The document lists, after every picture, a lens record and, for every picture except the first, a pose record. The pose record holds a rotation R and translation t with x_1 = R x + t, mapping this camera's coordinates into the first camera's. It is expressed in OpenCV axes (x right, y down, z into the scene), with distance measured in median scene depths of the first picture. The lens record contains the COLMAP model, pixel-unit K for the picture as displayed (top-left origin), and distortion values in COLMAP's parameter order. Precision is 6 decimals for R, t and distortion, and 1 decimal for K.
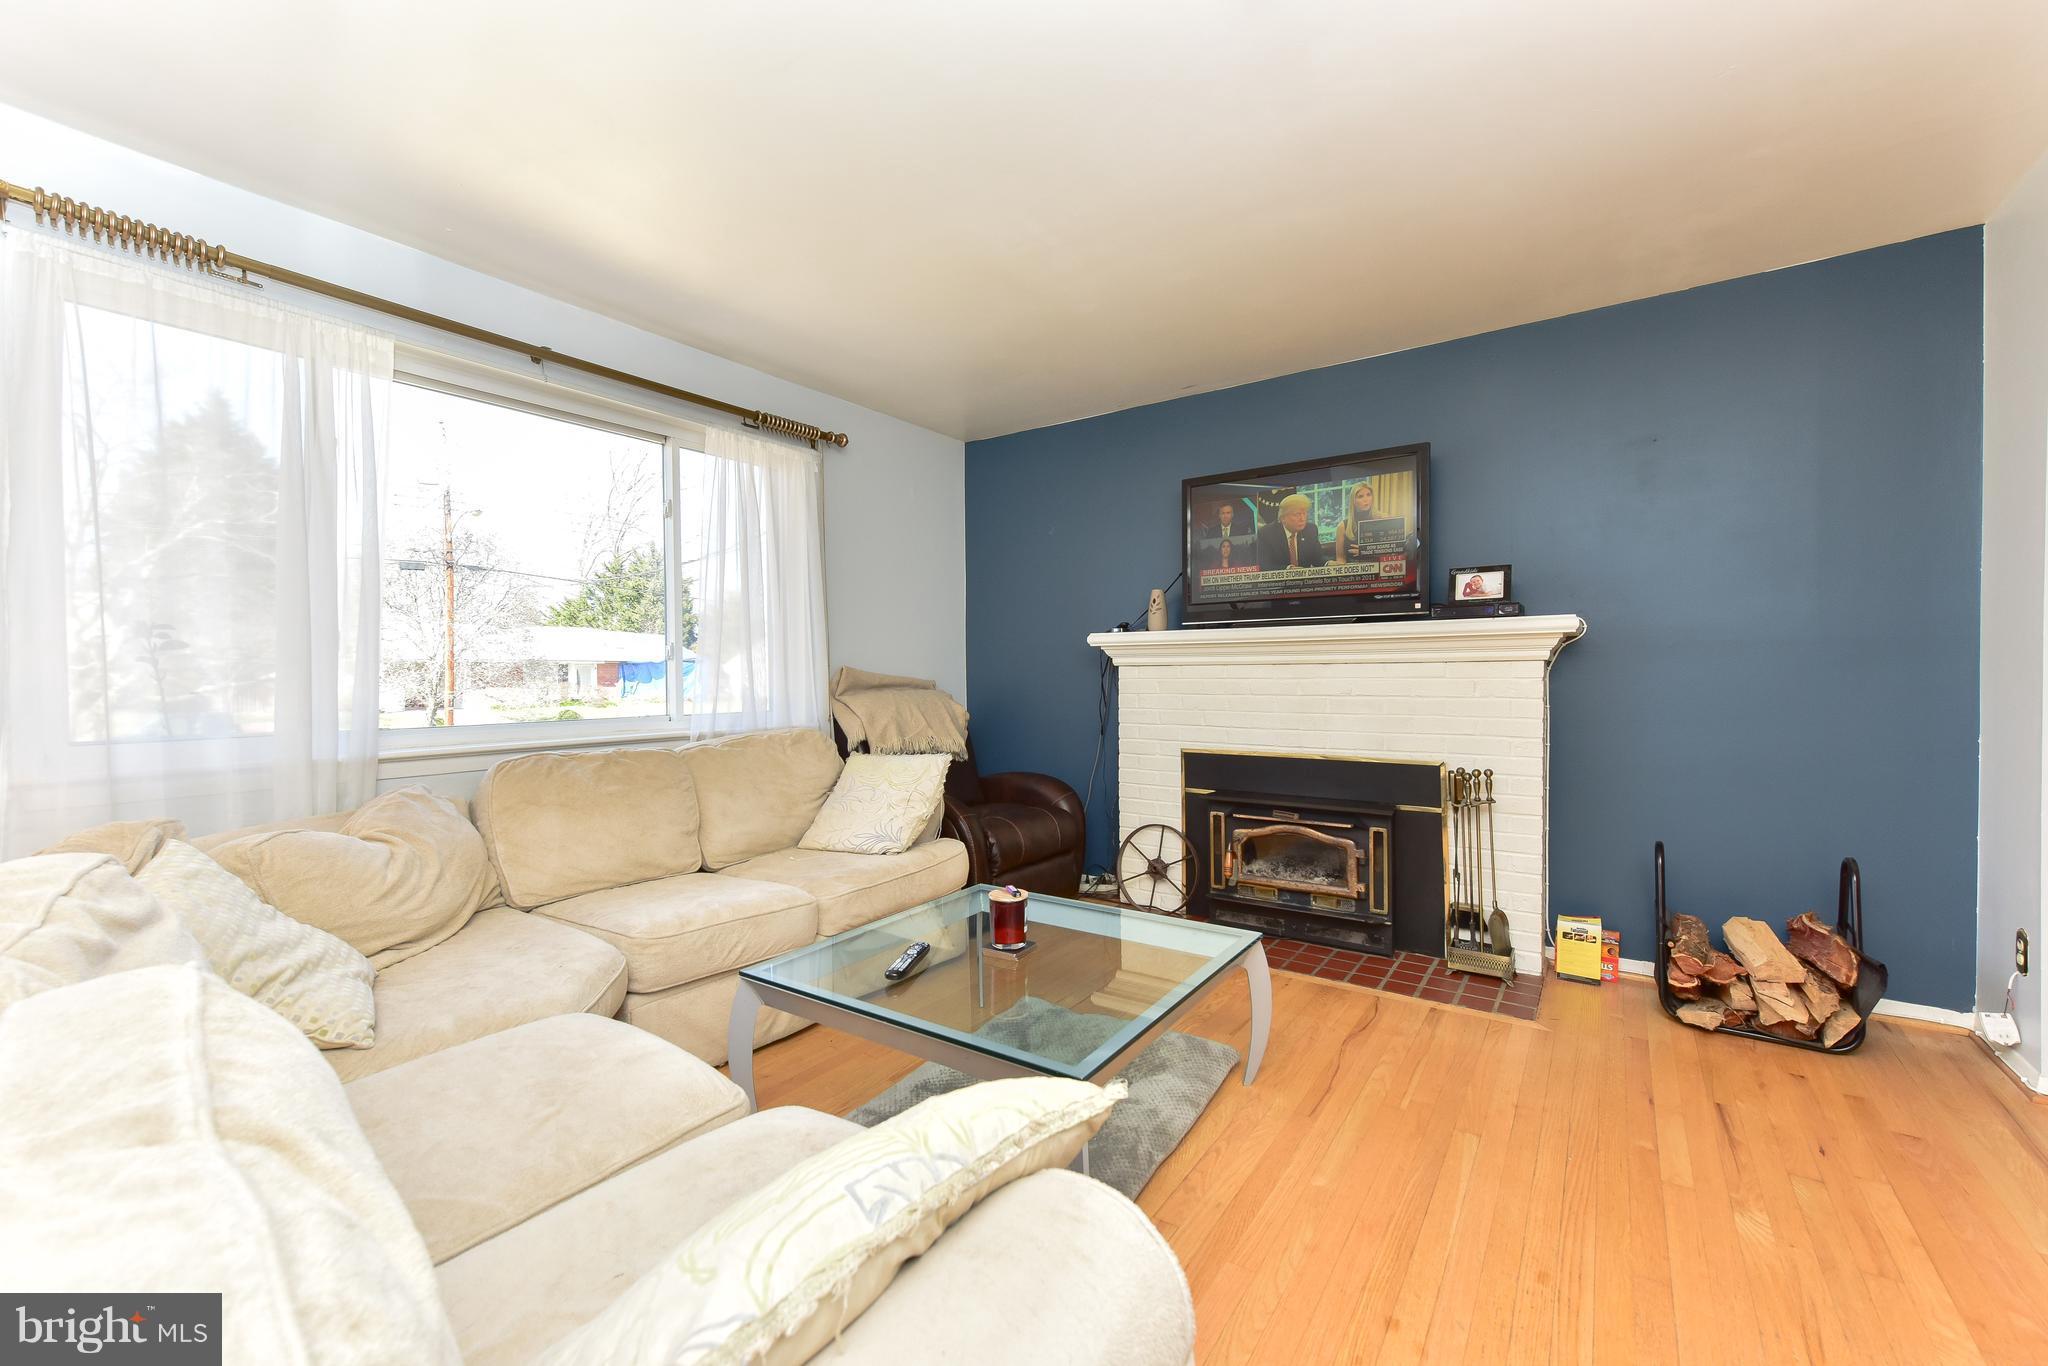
lens RADIAL K [[822.7, 0, 1012.8], [0, 822.7, 680.7], [0, 0, 1]] dist [0.001560, 0.000294]
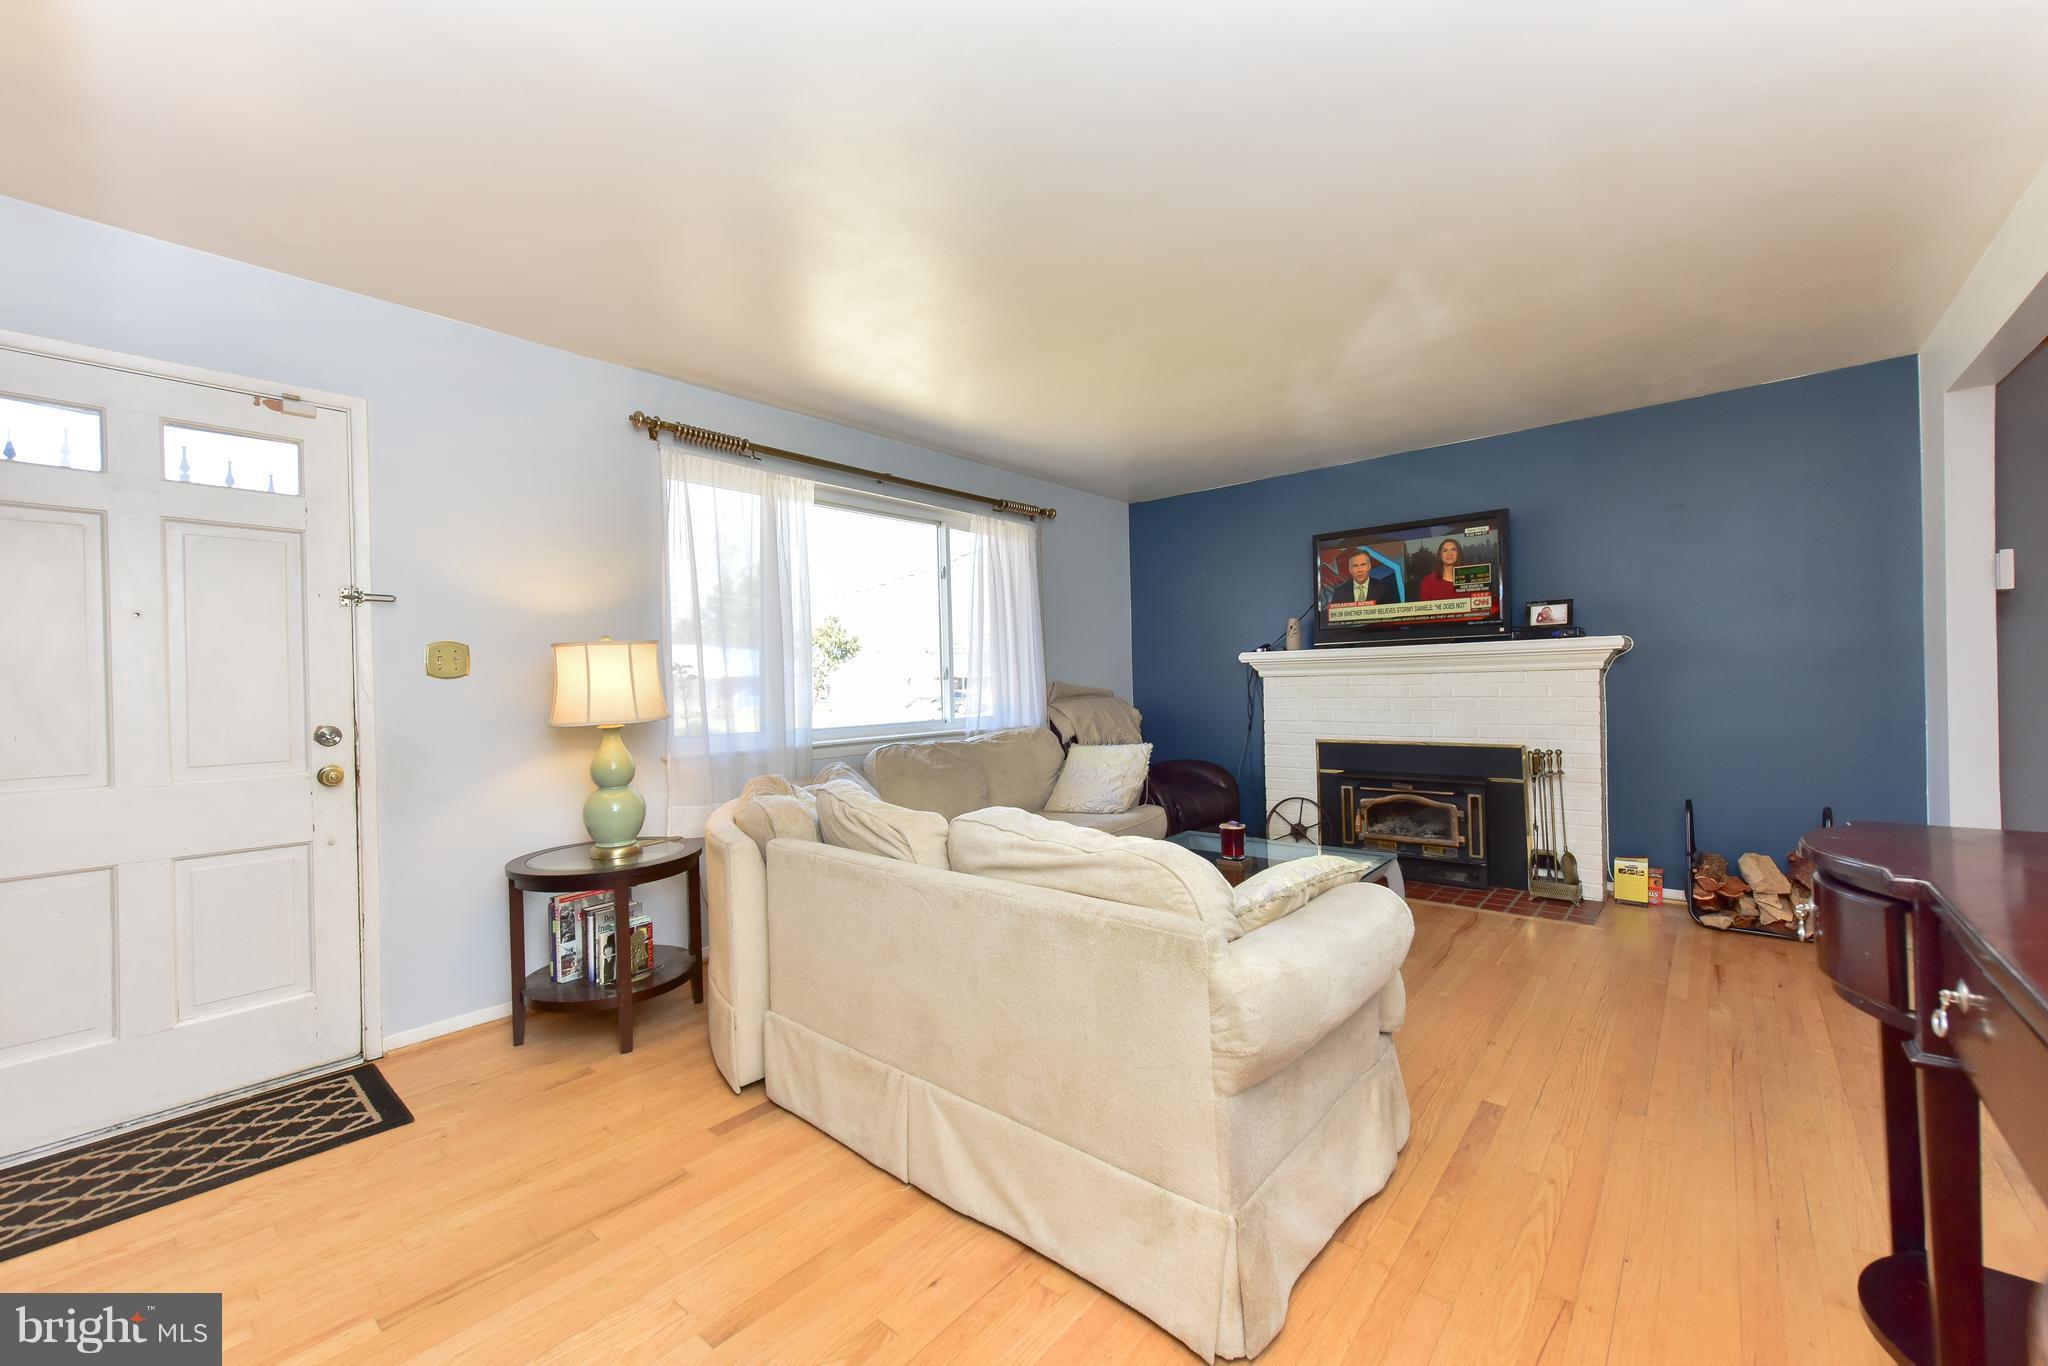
lens RADIAL K [[794.7, 0, 1024.0], [0, 794.7, 683.0], [0, 0, 1]] dist [-0.000410, -0.000174]
pose [[0.995812, -0.017205, -0.089796, -0.177063], [0.016579, 0.999833, -0.007717, -0.006667], [0.089913, 0.006196, 0.995930, -0.377330]]
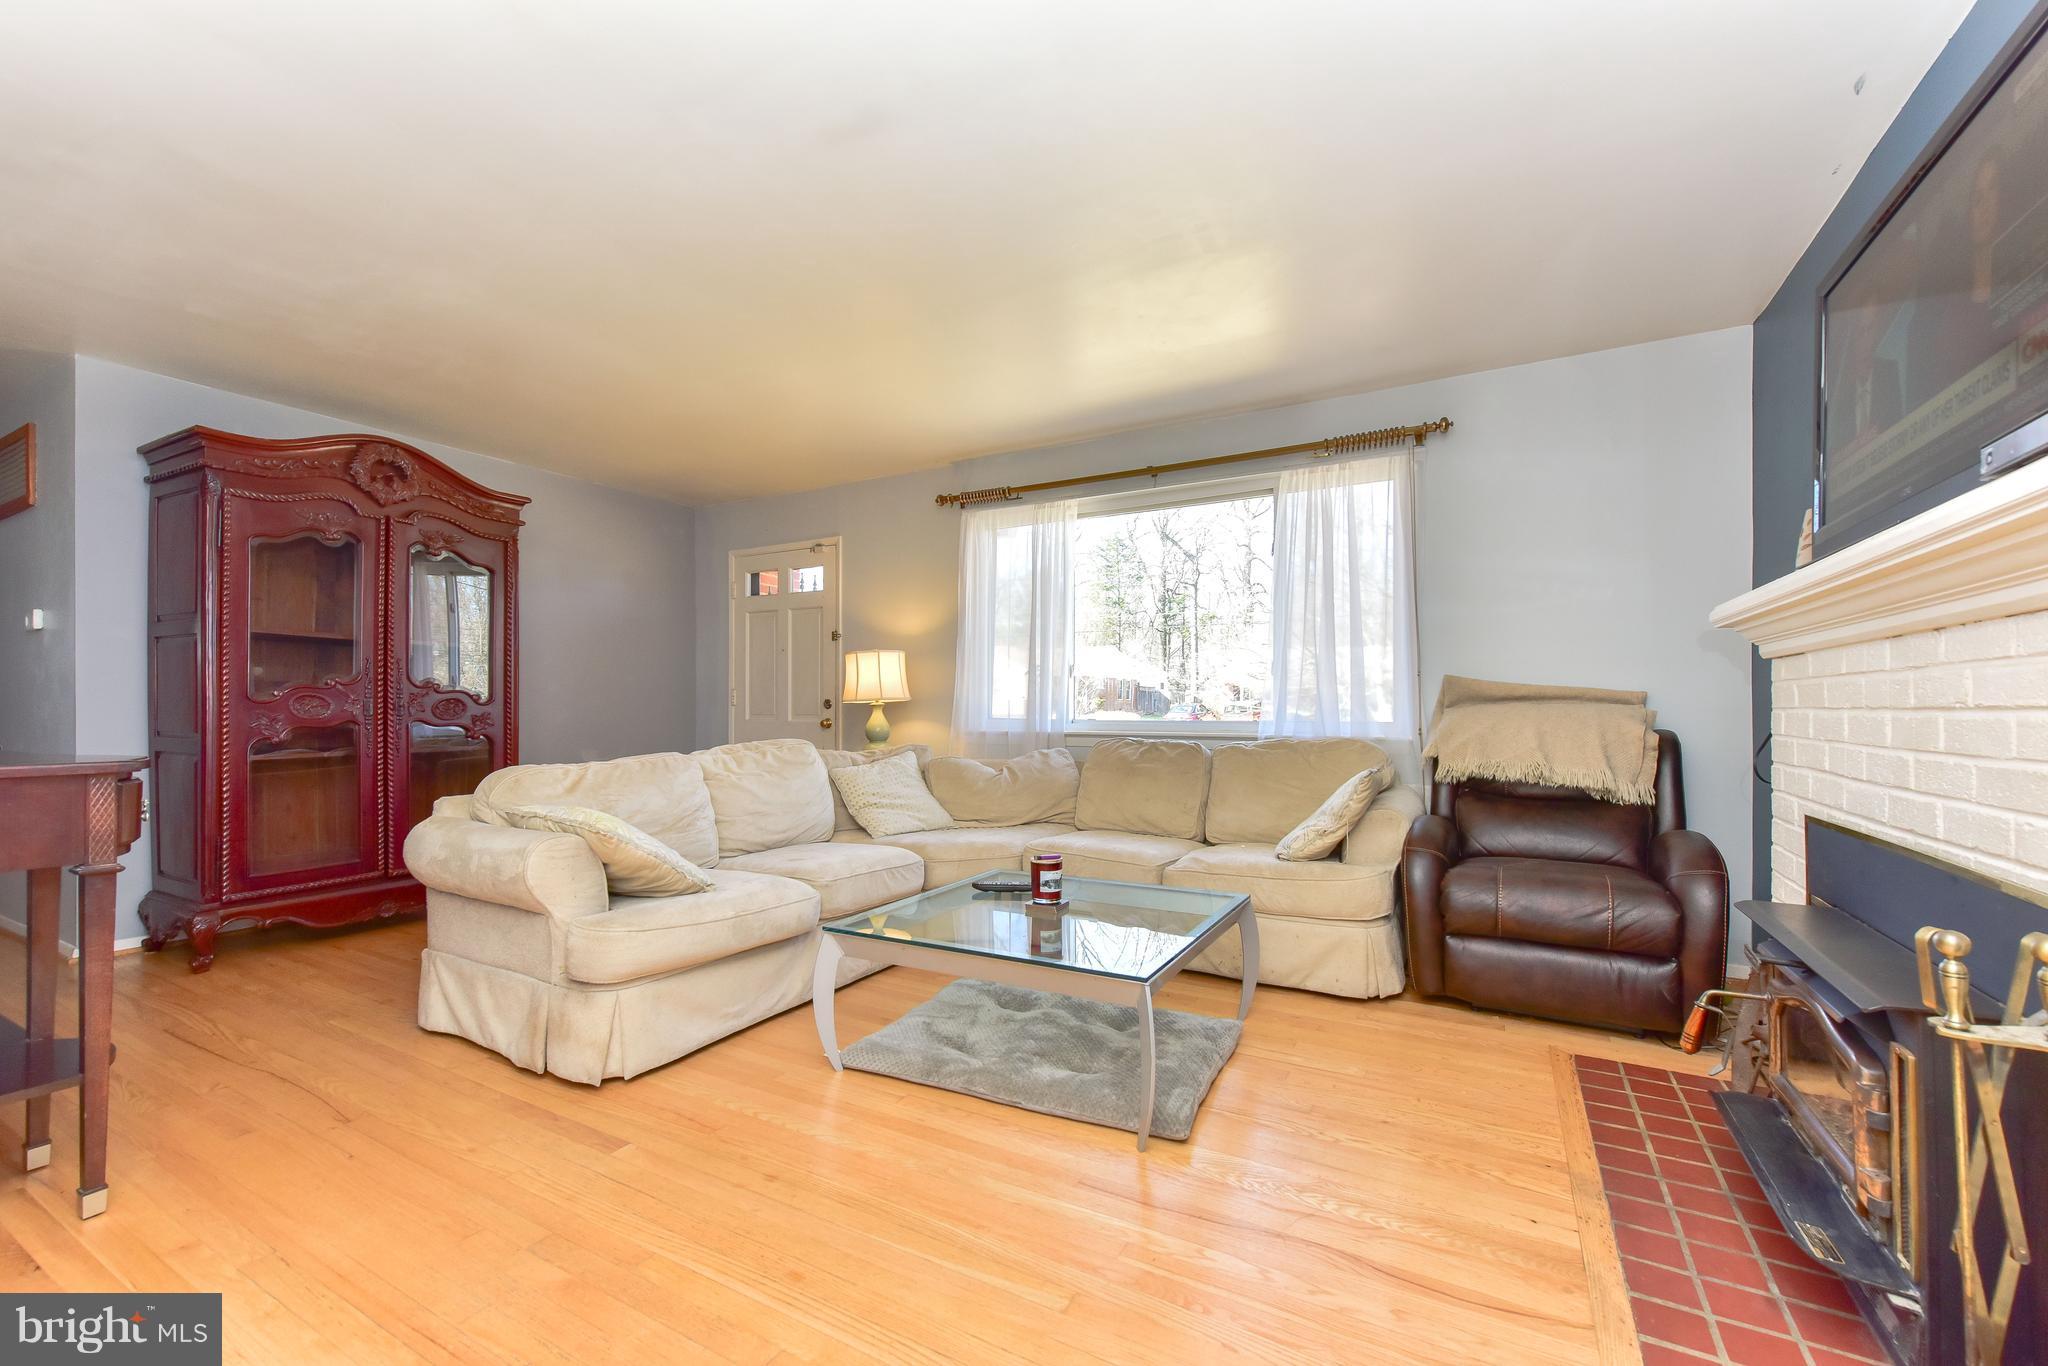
lens RADIAL K [[835.5, 0, 1040.7], [0, 835.5, 685.7], [0, 0, 1]] dist [0.000791, 0.000068]
pose [[0.126553, -0.019496, -0.991768, 0.814383], [-0.010208, 0.999728, -0.020955, 0.022472], [0.991907, 0.012776, 0.126319, 0.563608]]
